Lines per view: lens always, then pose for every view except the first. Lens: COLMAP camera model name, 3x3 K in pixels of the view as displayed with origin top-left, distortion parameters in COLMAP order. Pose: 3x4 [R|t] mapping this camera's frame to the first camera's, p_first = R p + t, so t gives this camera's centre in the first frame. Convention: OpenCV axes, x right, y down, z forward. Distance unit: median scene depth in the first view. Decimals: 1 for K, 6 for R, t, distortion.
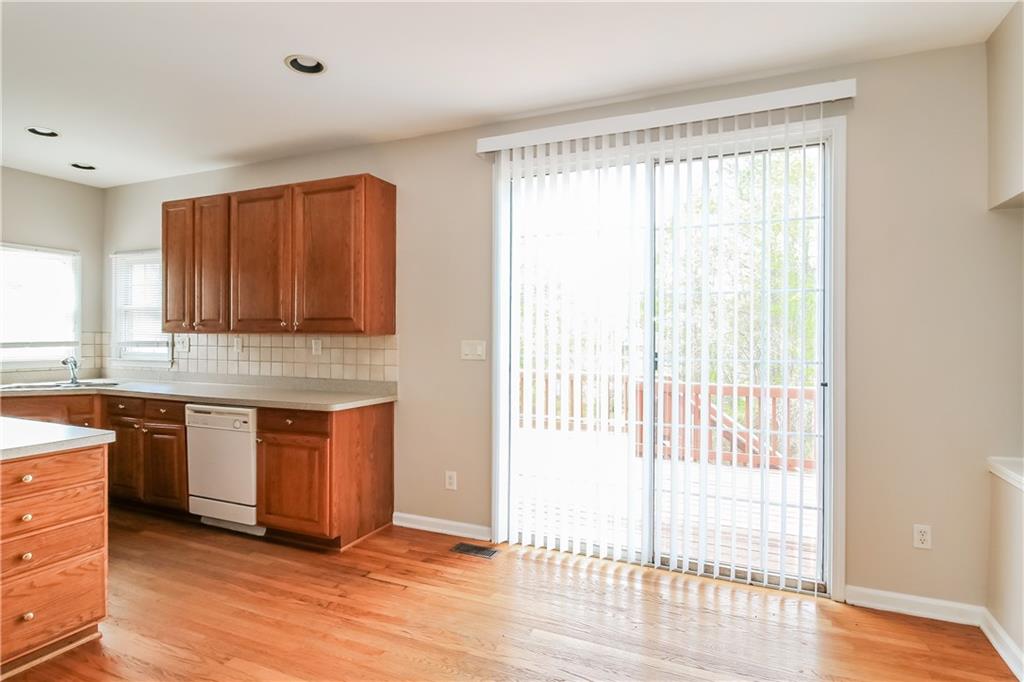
lens RADIAL K [[517.9, 0, 518.9], [0, 517.9, 336.6], [0, 0, 1]] dist [0.008151, -0.009959]
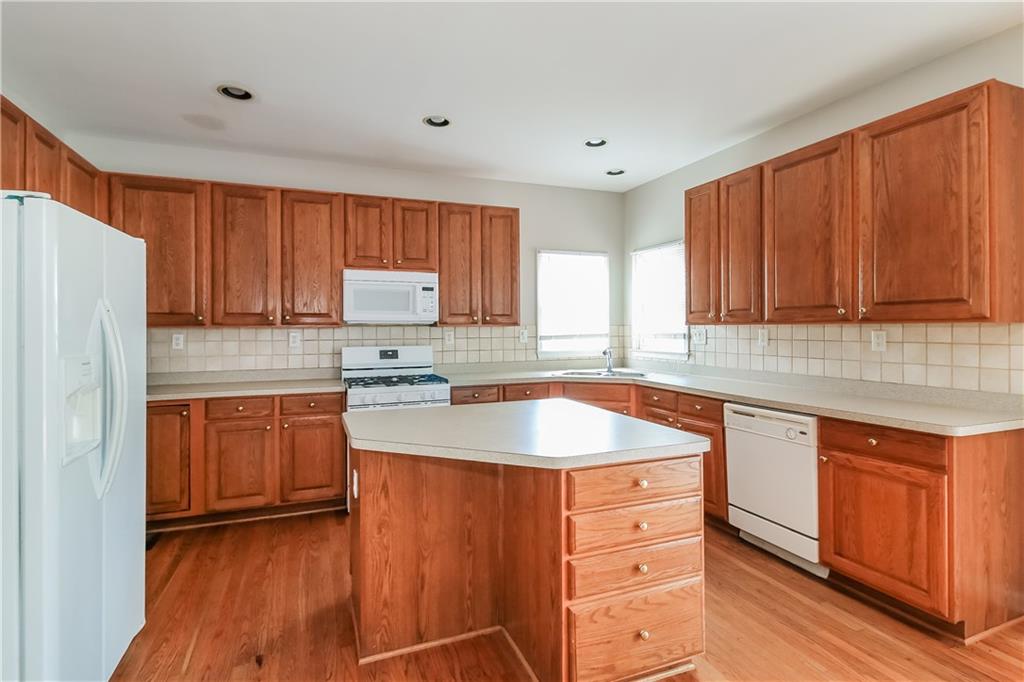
lens RADIAL K [[517.9, 0, 523.9], [0, 517.9, 323.9], [0, 0, 1]] dist [0.008151, -0.009959]
pose [[0.710816, -0.014914, -0.703220, -0.255833], [0.009901, 0.999888, -0.011198, -0.001245], [0.703308, 0.000997, 0.710884, 0.110166]]
